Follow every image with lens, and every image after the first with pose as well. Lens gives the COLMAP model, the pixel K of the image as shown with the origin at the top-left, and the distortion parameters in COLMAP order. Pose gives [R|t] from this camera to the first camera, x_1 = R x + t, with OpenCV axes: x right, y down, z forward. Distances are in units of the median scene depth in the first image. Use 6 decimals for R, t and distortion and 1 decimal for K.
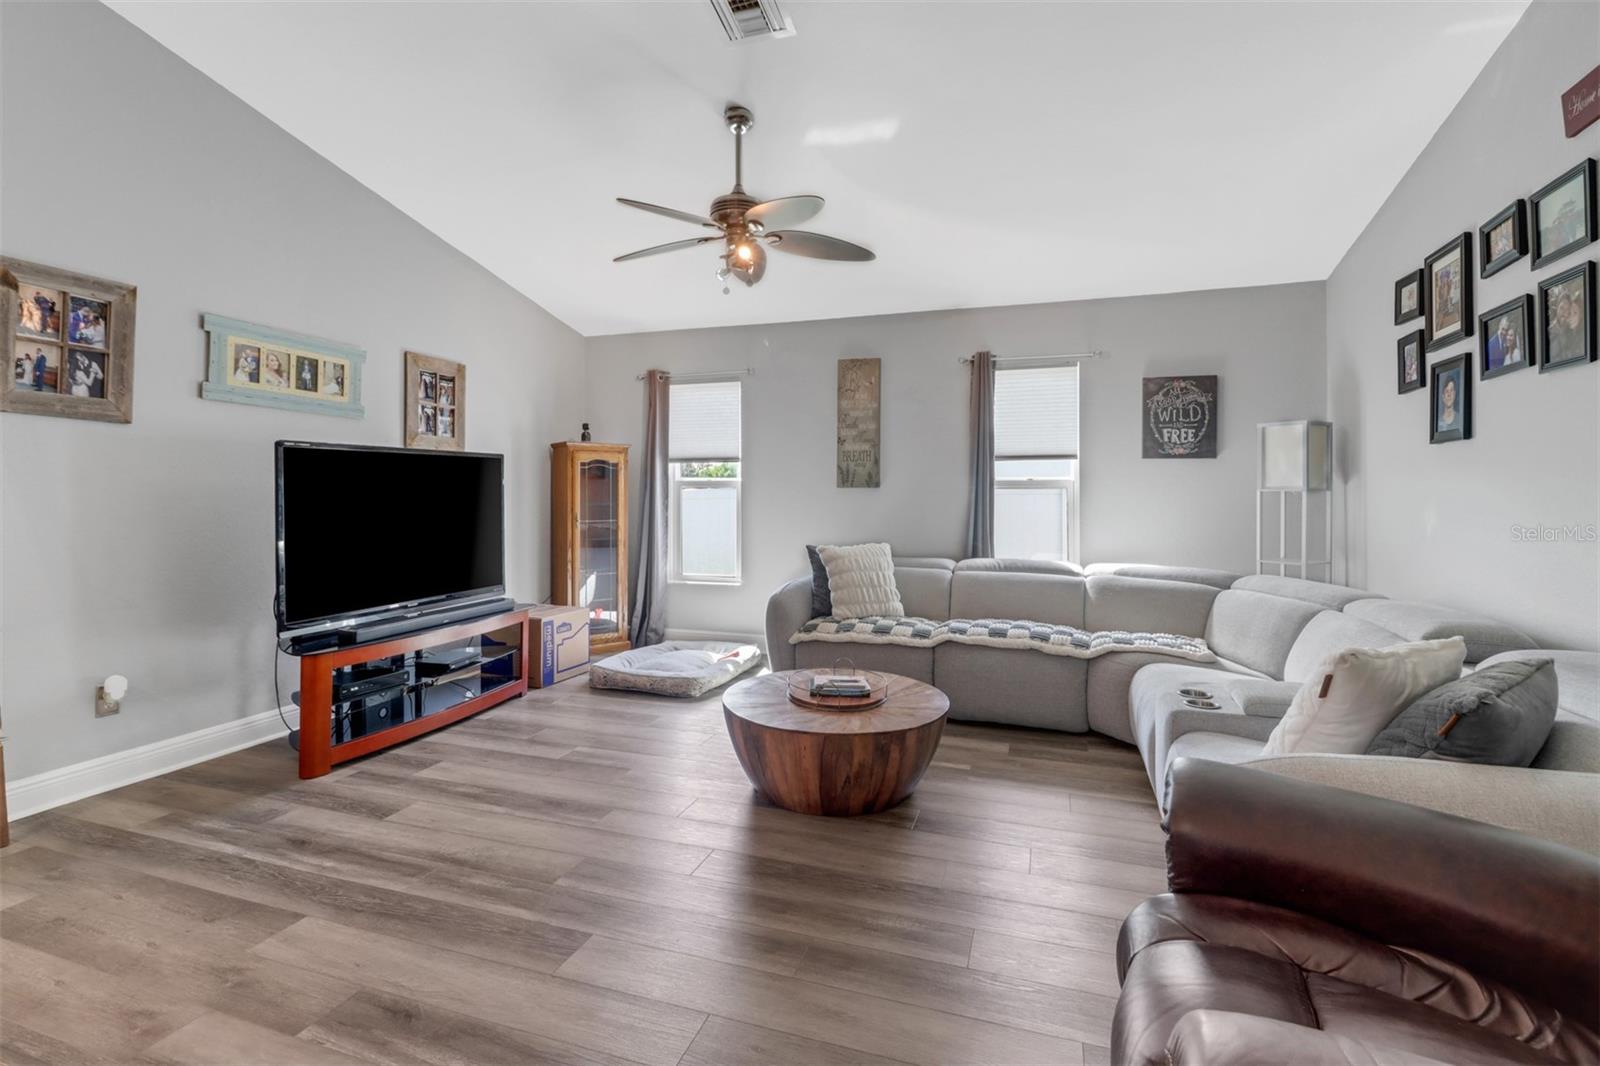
lens RADIAL K [[747.4, 0, 801.8], [0, 747.4, 497.1], [0, 0, 1]] dist [0.009048, -0.011308]
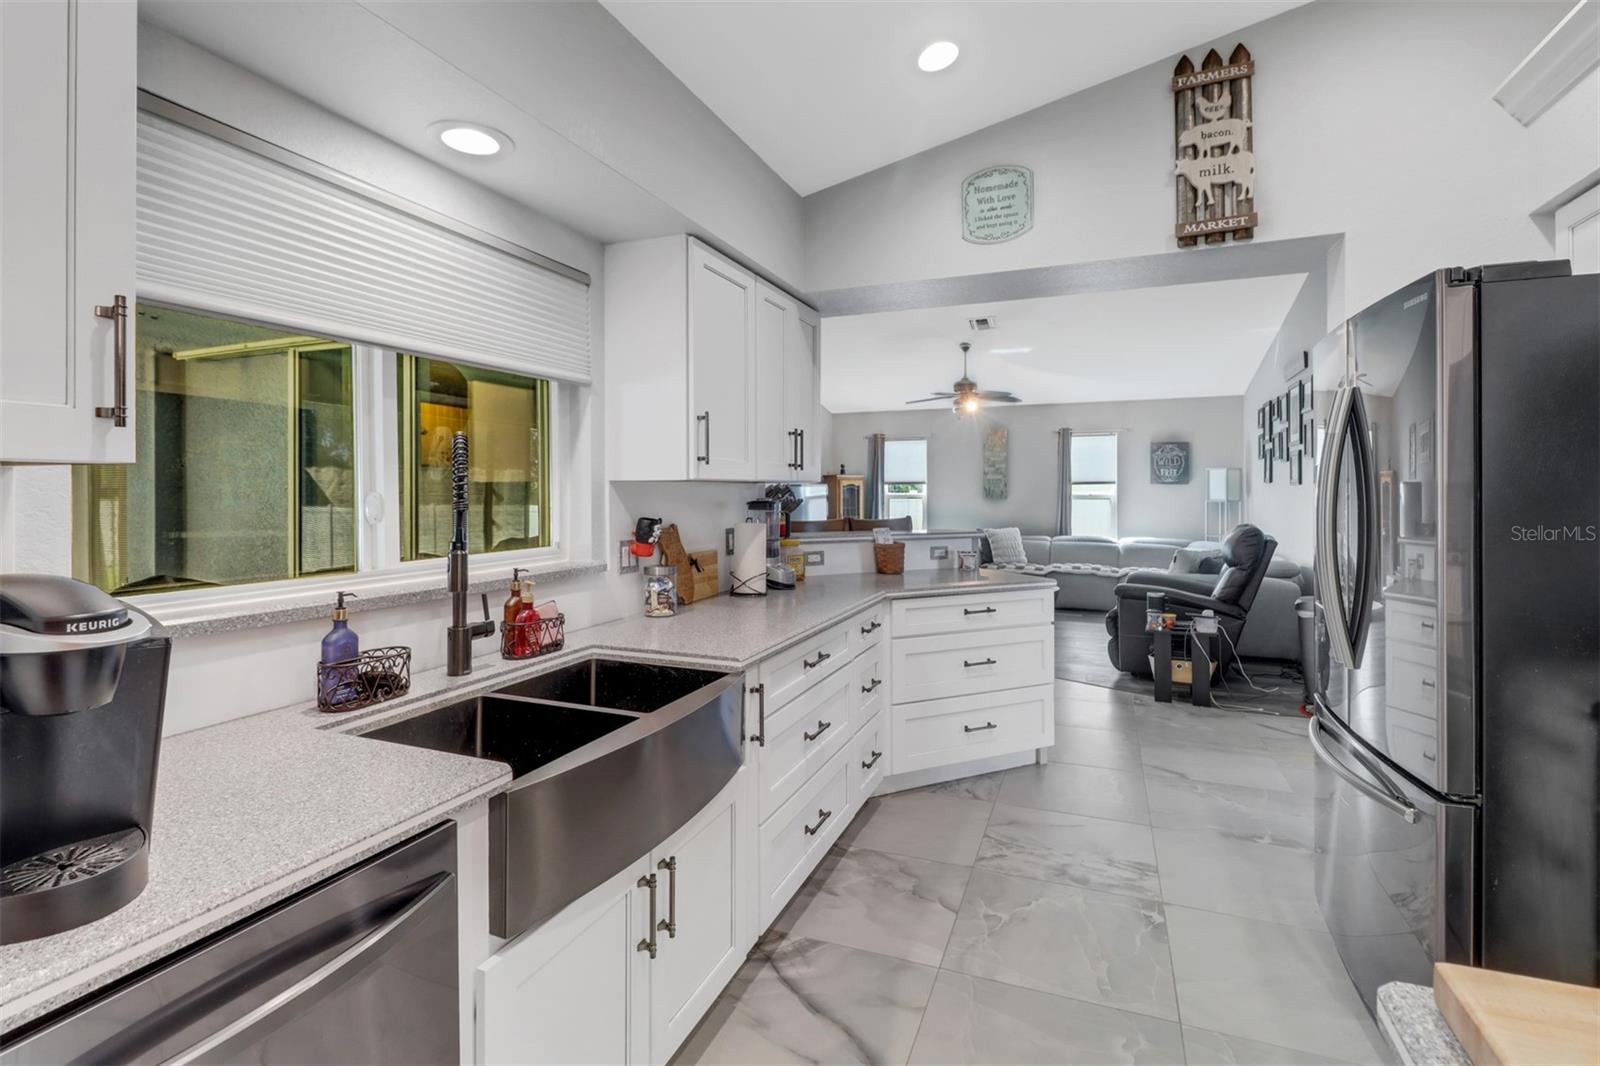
lens RADIAL K [[754.4, 0, 792.5], [0, 754.4, 490.5], [0, 0, 1]] dist [0.002667, -0.007952]
pose [[0.997196, -0.004389, -0.074700, -0.329255], [0.003937, 0.999973, -0.006199, -0.027002], [0.074725, 0.005887, 0.997187, -1.040058]]
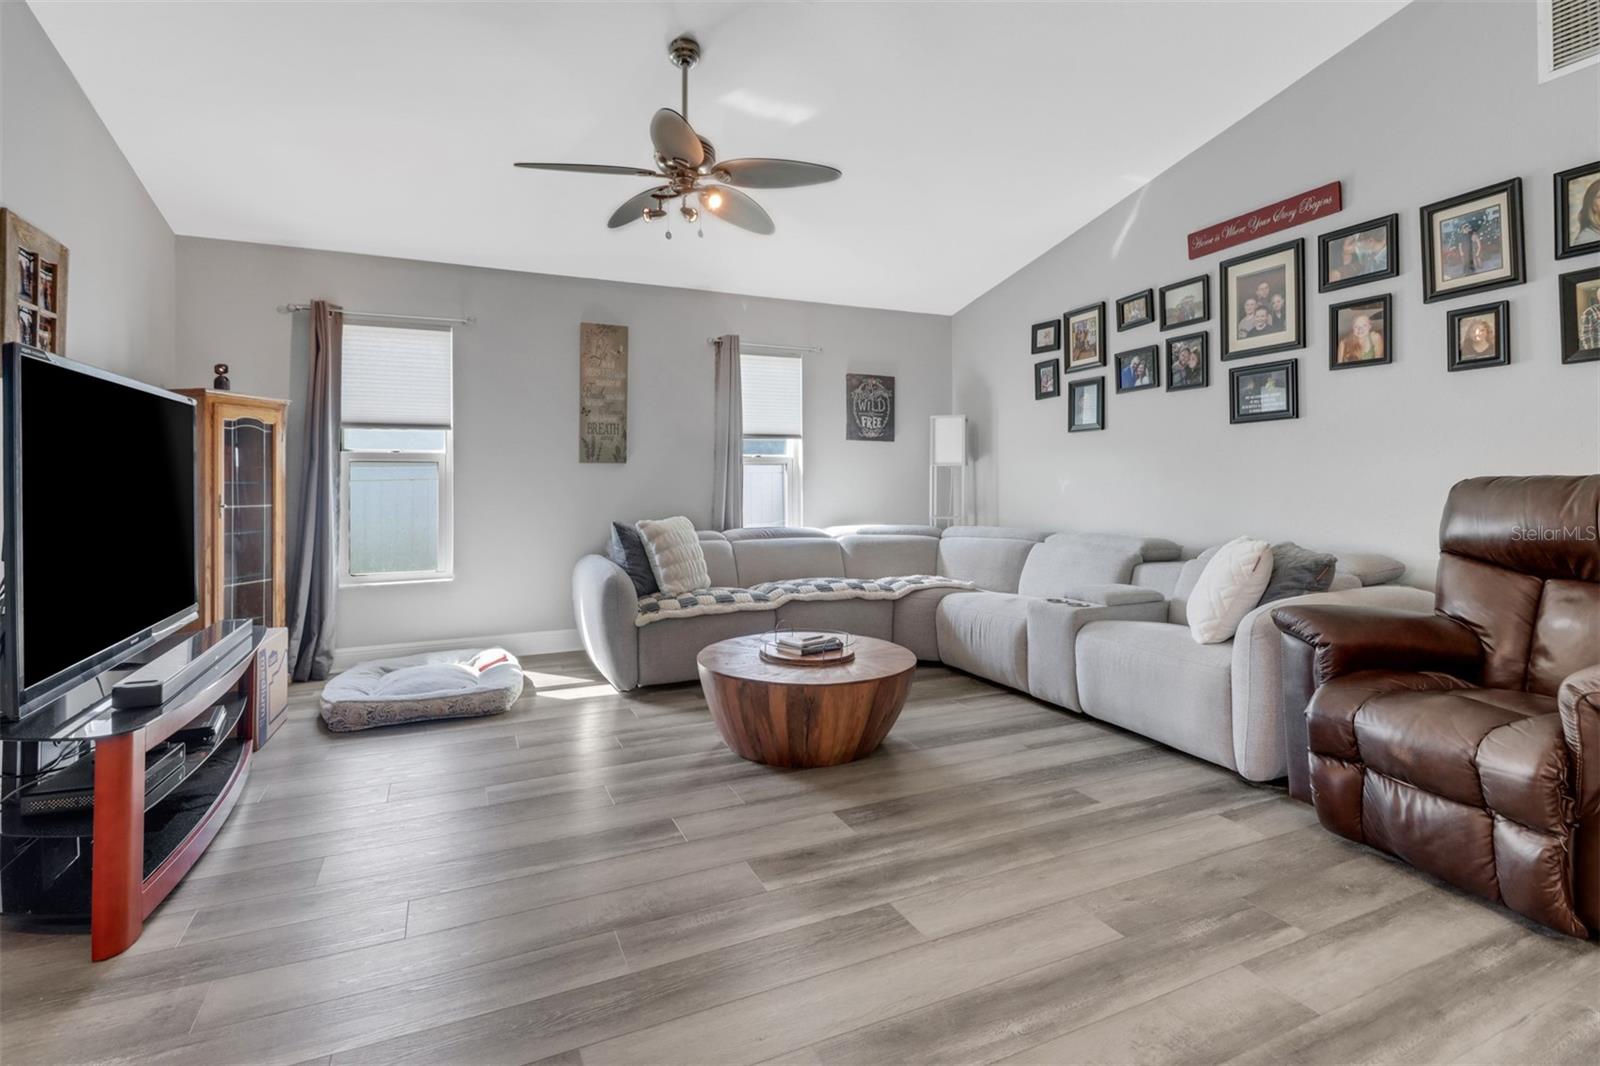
lens RADIAL K [[754.4, 0, 792.5], [0, 754.4, 490.5], [0, 0, 1]] dist [0.002667, -0.007952]
pose [[0.731024, -0.013167, 0.682224, -0.458256], [0.012235, 0.999906, 0.006187, 0.022559], [-0.682242, 0.003824, 0.731117, 0.169904]]
